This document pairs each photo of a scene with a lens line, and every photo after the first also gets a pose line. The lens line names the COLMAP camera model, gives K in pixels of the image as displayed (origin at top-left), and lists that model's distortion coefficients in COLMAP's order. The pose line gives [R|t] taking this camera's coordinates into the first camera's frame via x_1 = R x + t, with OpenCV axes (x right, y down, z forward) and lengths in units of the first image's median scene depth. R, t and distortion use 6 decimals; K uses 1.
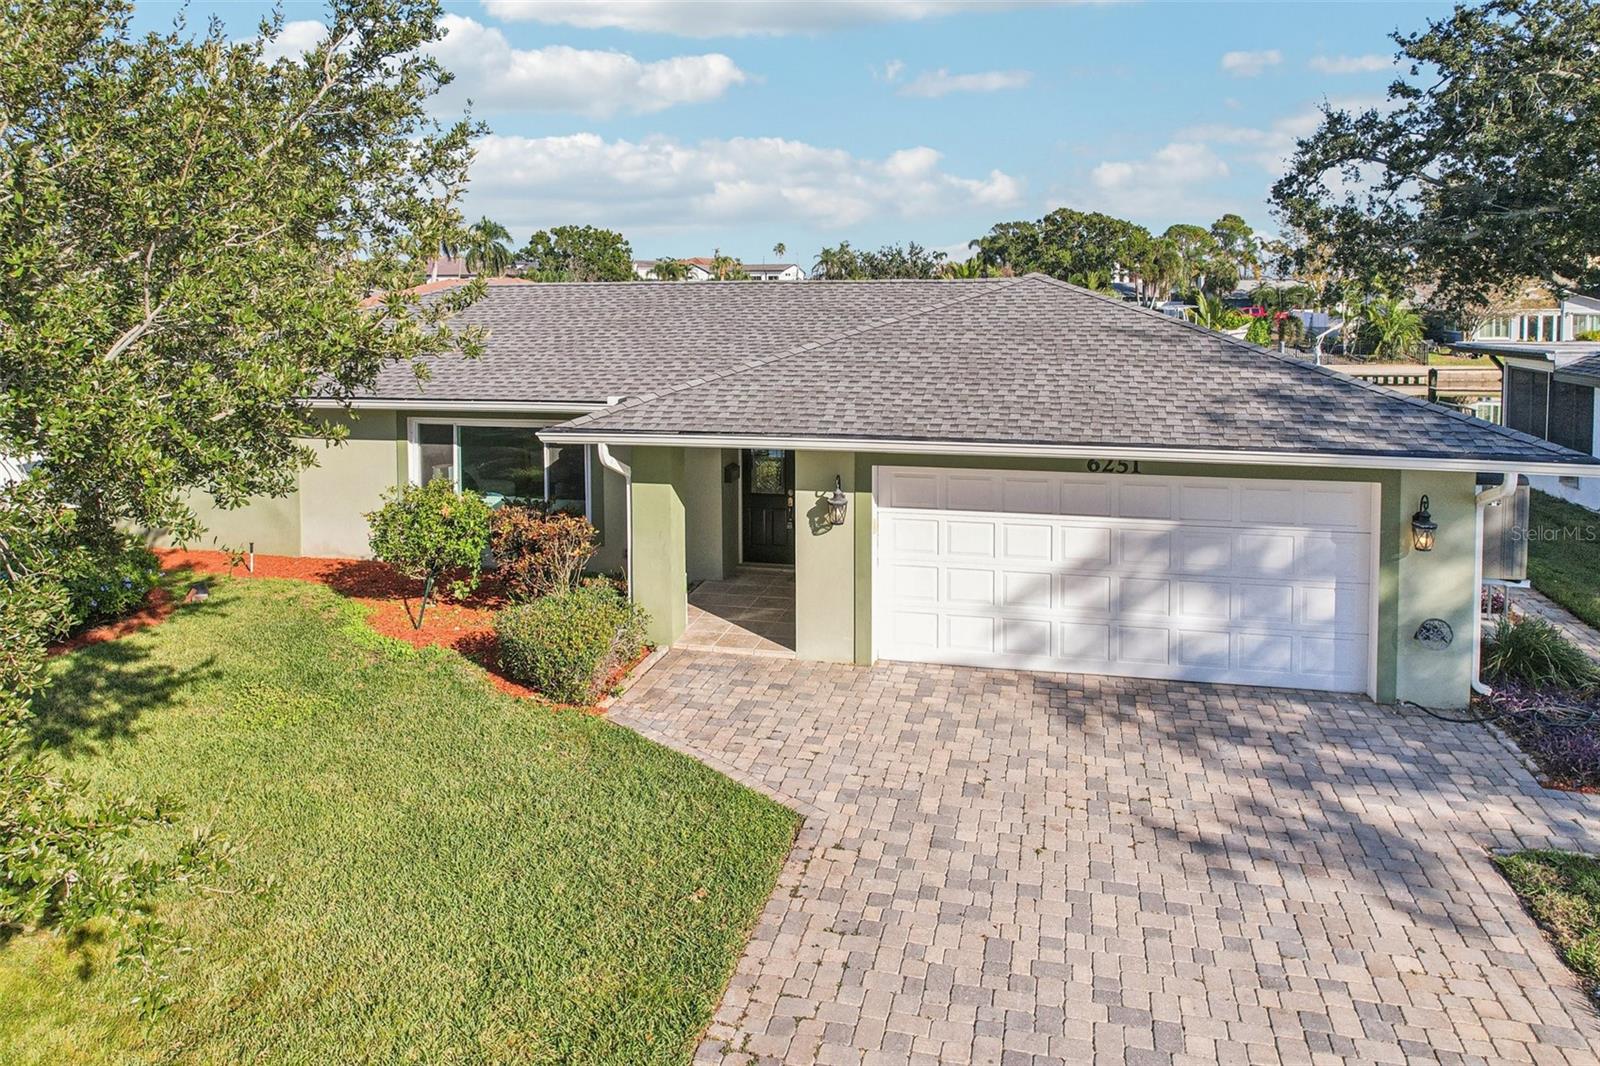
lens RADIAL K [[1099.0, 0, 792.5], [0, 1099.0, 307.9], [0, 0, 1]] dist [-0.030766, 0.006991]
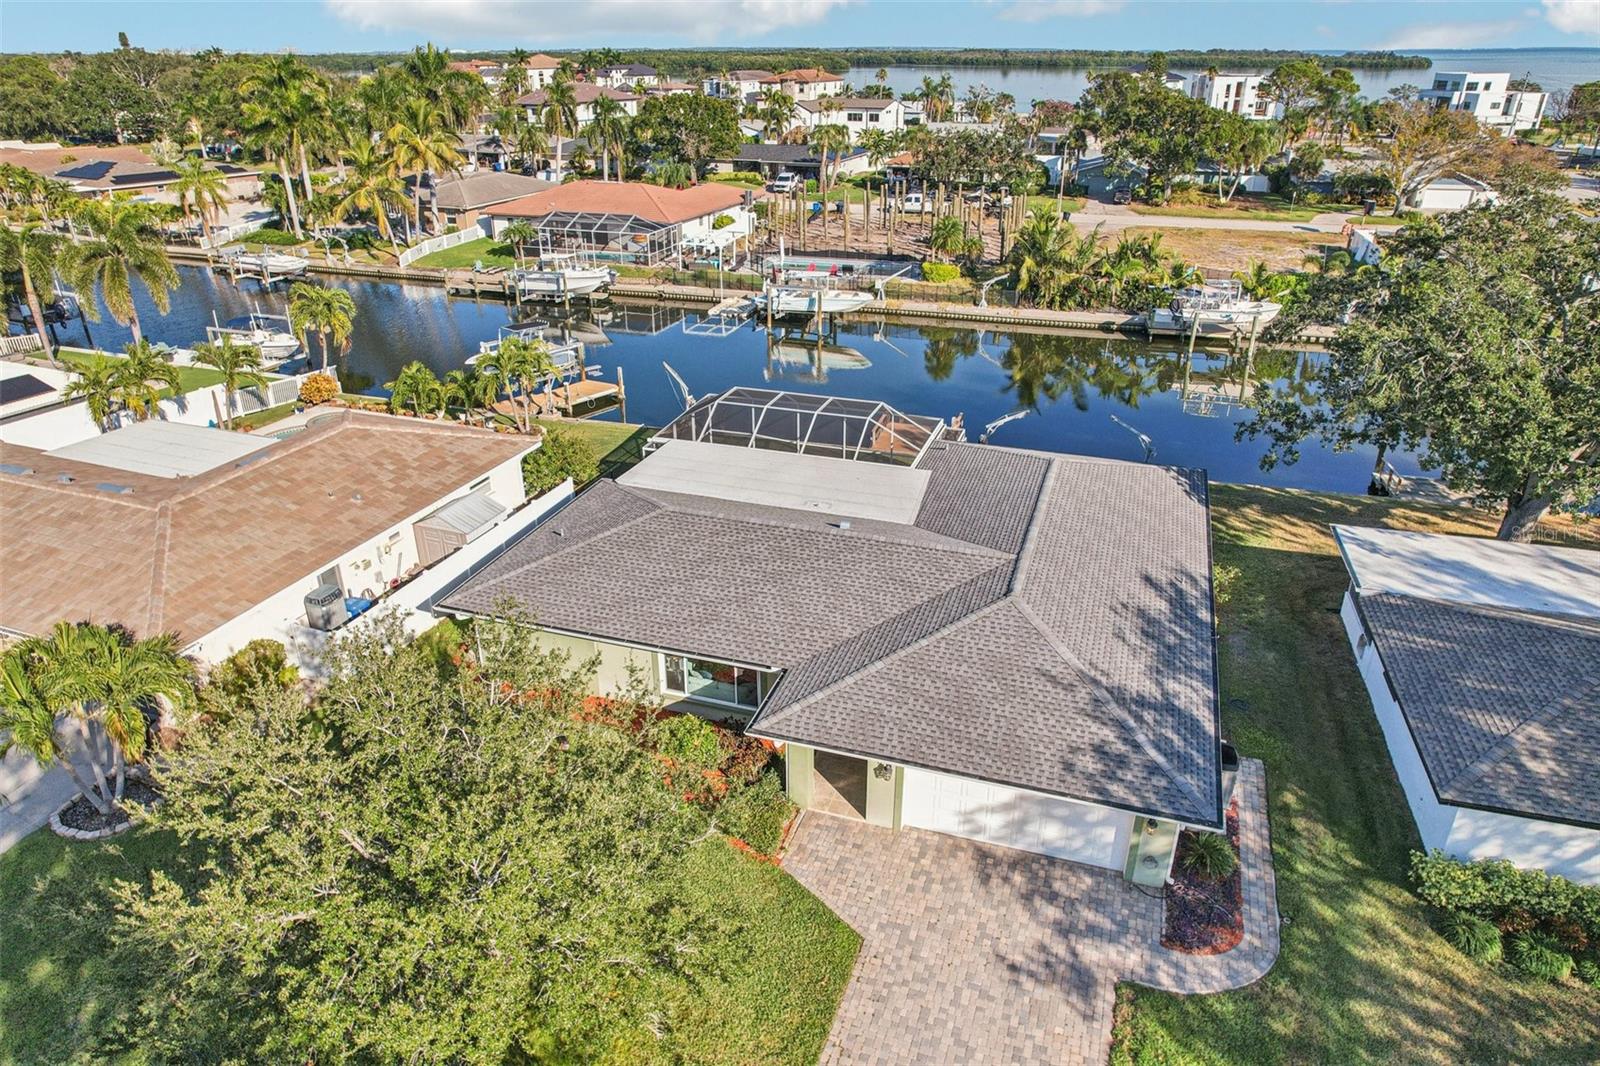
lens RADIAL K [[1001.9, 0, 800.8], [0, 1001.9, 556.1], [0, 0, 1]] dist [-0.047746, 0.000102]
pose [[0.996478, 0.040527, -0.073405, -0.001123], [-0.007529, 0.915146, 0.403052, -1.008956], [0.083511, -0.401080, 0.912229, -0.617138]]
